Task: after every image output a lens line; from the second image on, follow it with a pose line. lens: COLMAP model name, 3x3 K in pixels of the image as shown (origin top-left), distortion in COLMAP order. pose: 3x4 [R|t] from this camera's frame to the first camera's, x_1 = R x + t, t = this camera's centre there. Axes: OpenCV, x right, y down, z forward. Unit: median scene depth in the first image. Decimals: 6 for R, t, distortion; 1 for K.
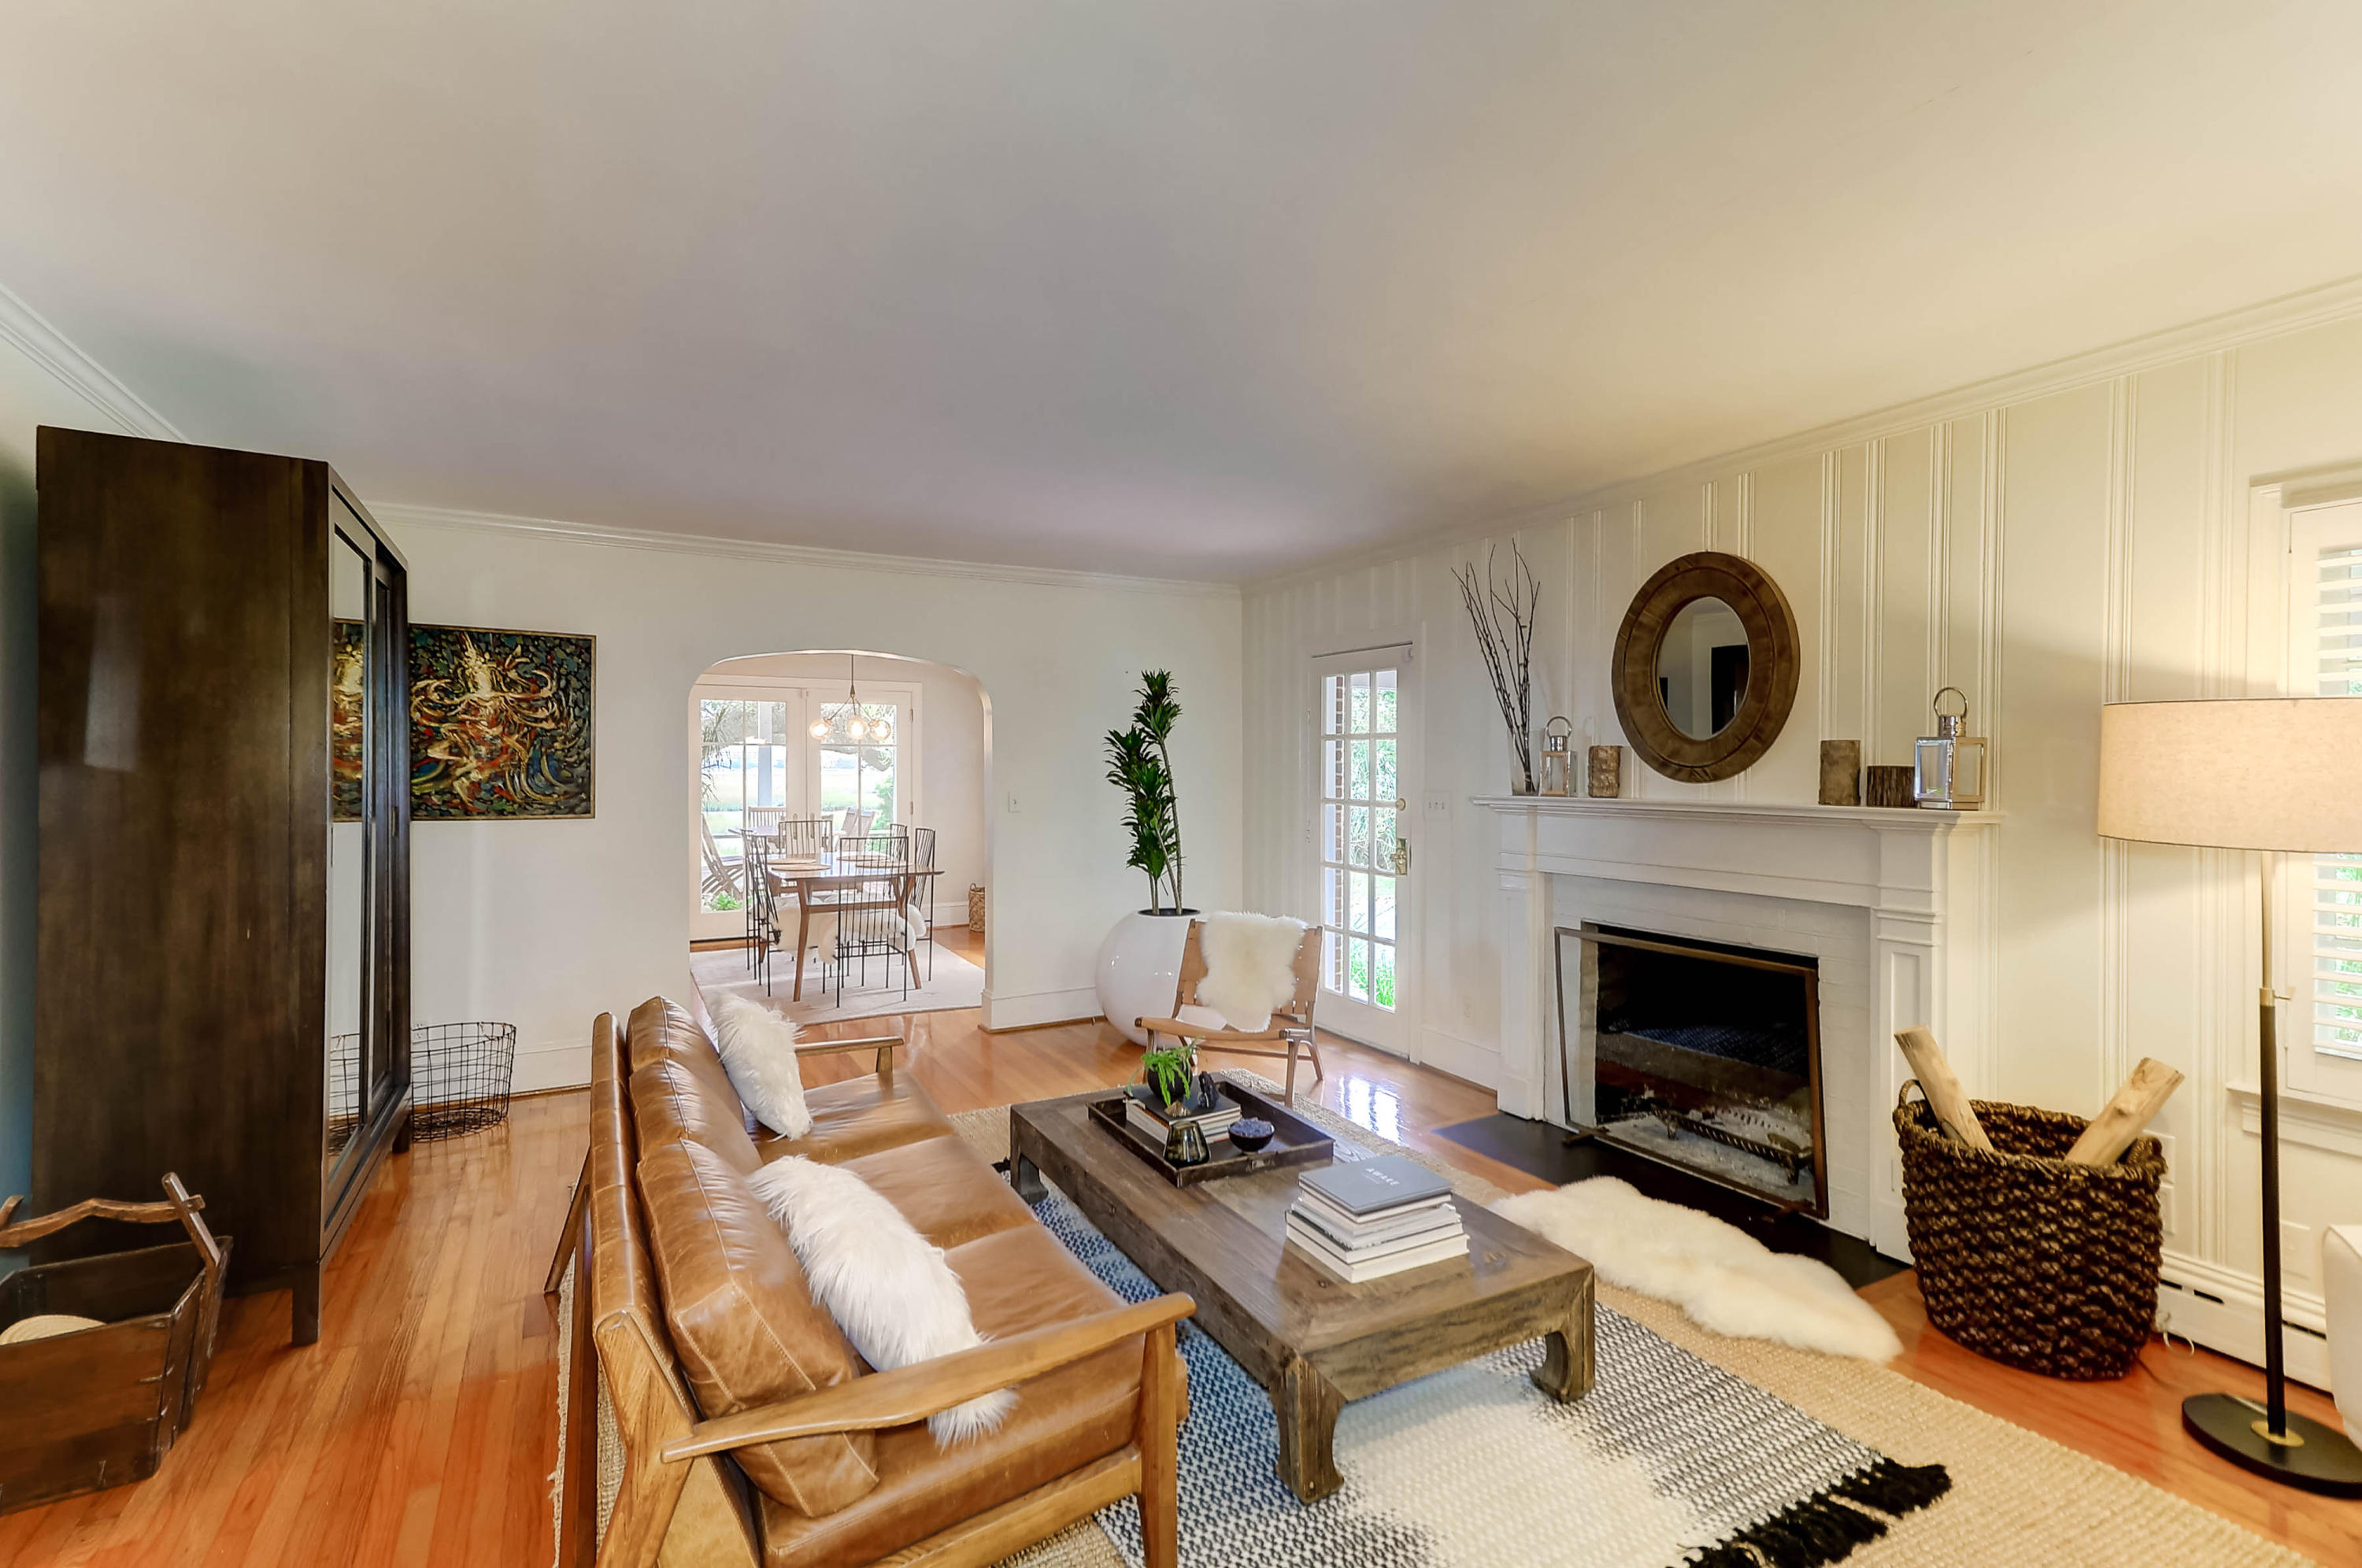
lens RADIAL K [[1075.3, 0, 1177.8], [0, 1075.3, 780.5], [0, 0, 1]] dist [0.024278, -0.001551]
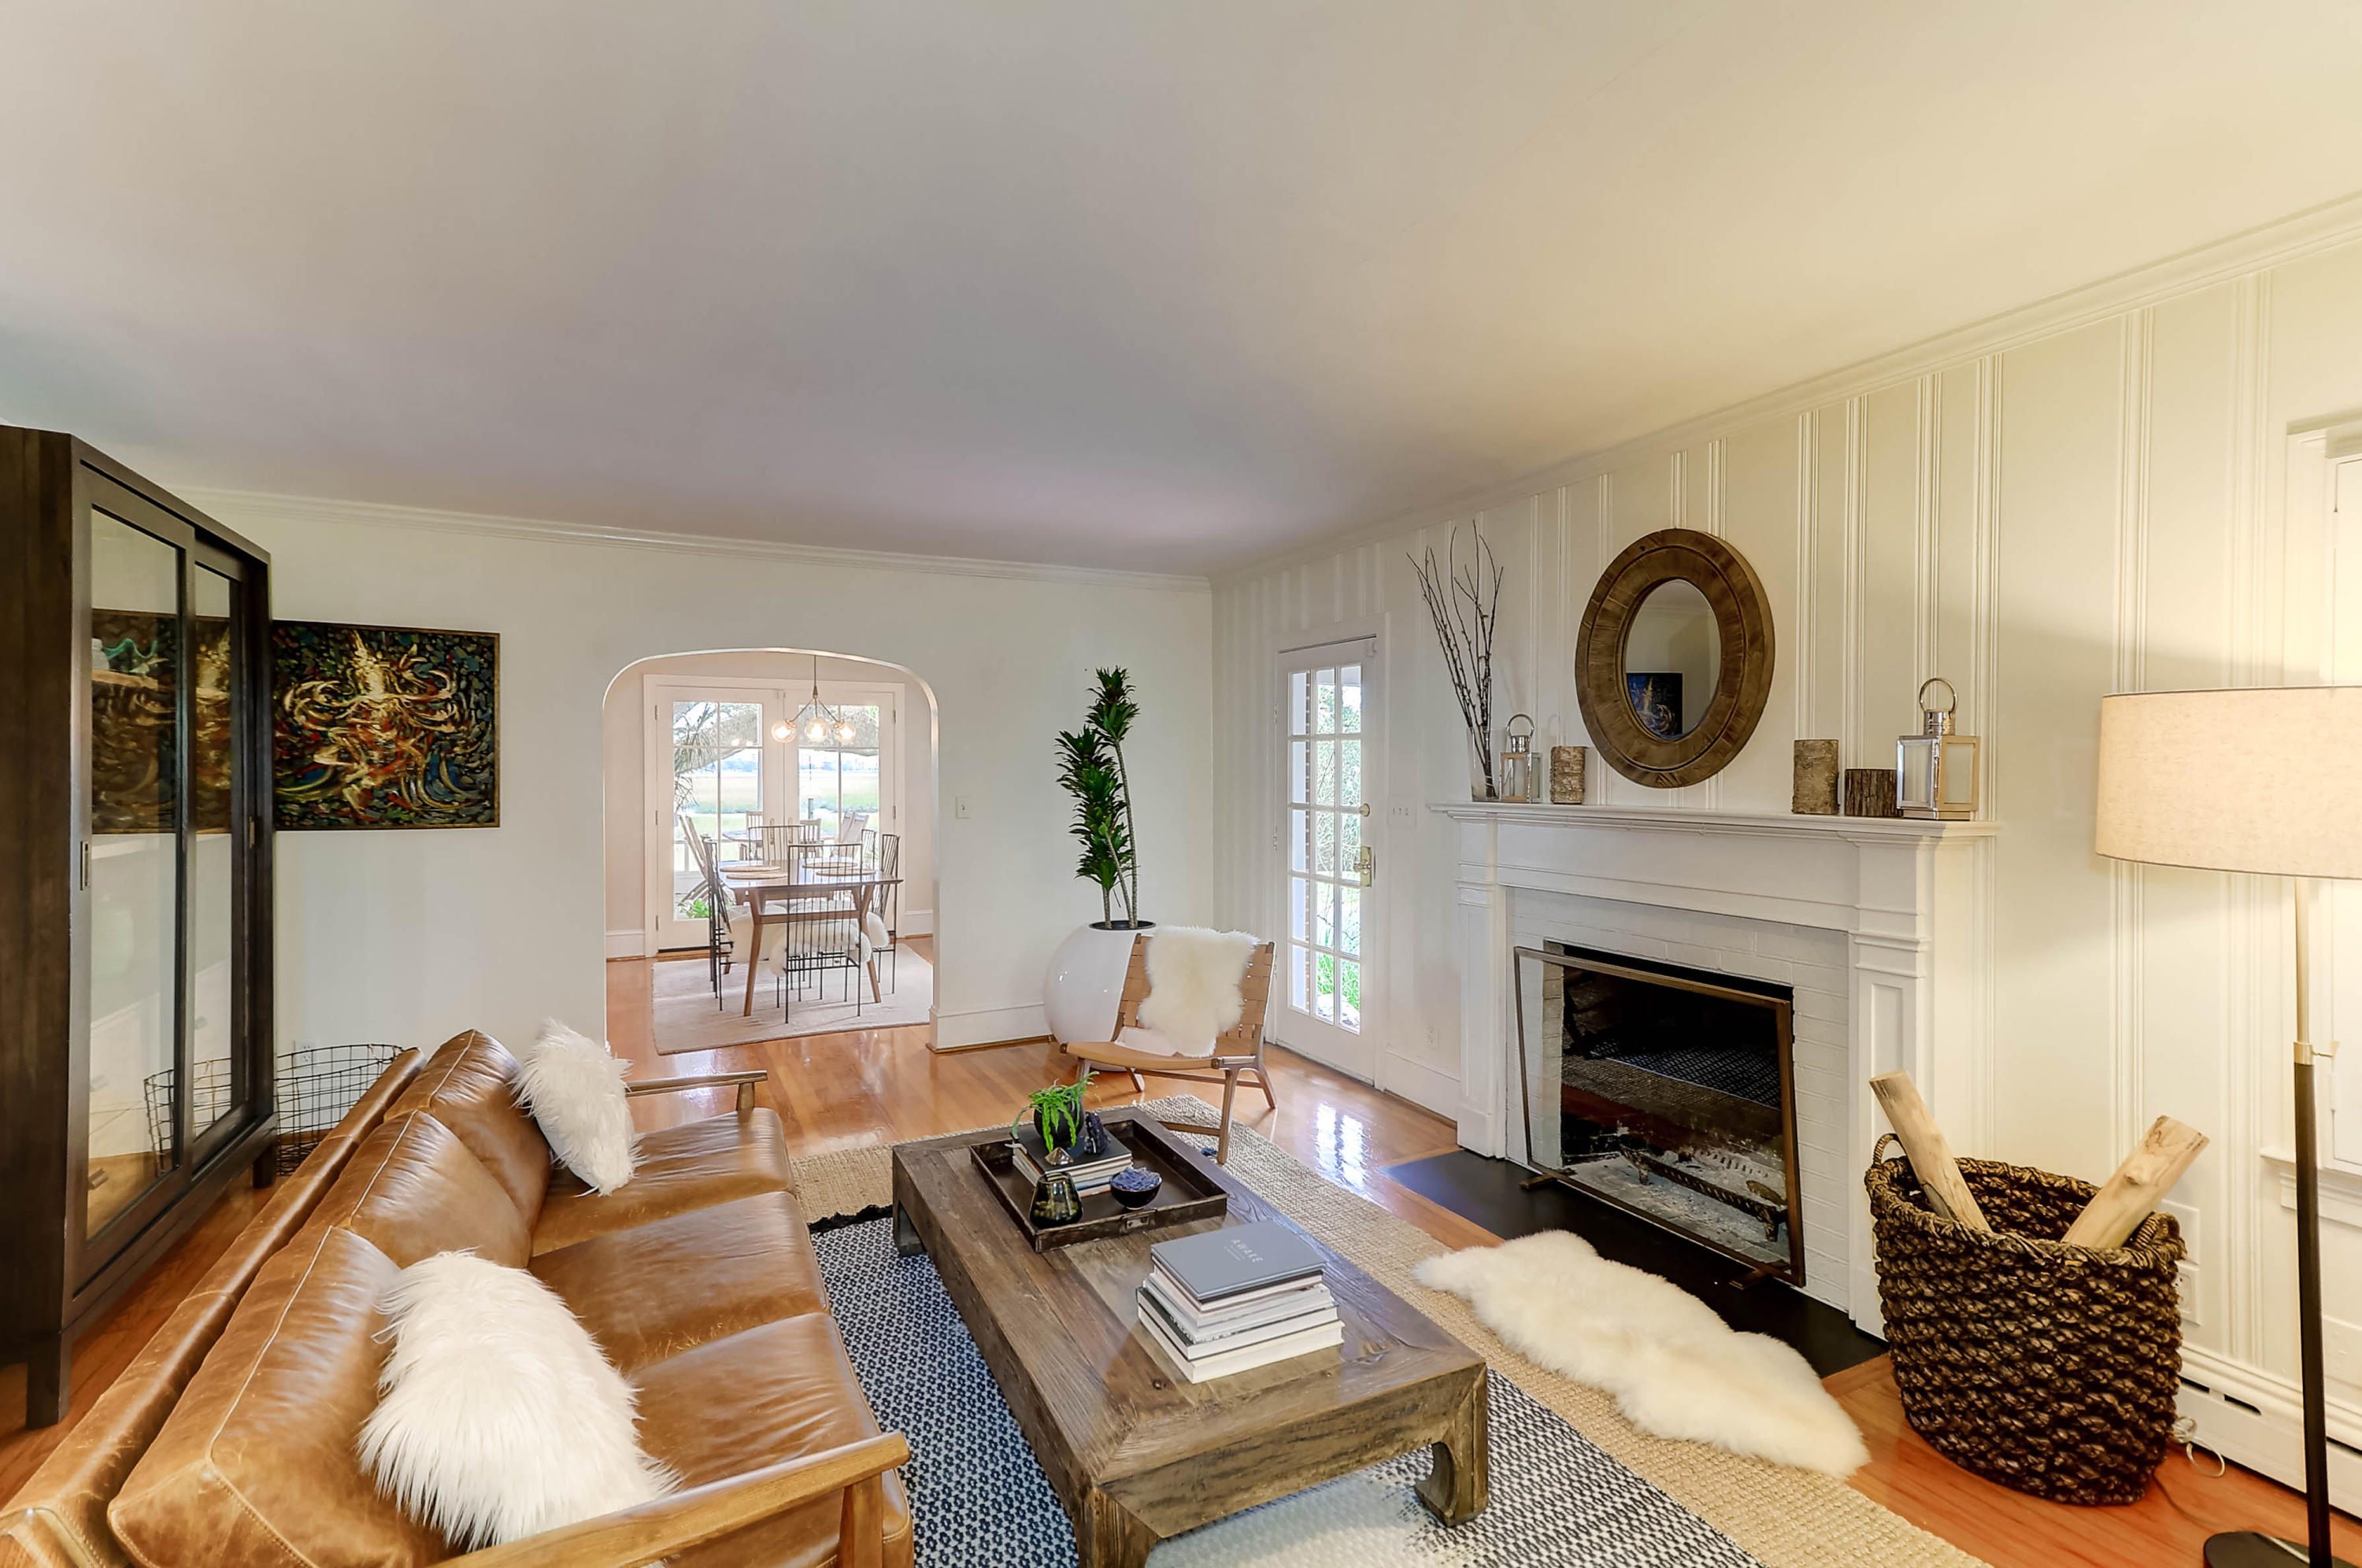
lens RADIAL K [[1075.3, 0, 1186.9], [0, 1075.3, 781.0], [0, 0, 1]] dist [0.024278, -0.001551]
pose [[0.999432, -0.002652, -0.033593, 0.140406], [0.002653, 0.999996, -0.000004, -0.005477], [0.033592, -0.000086, 0.999436, 0.114423]]
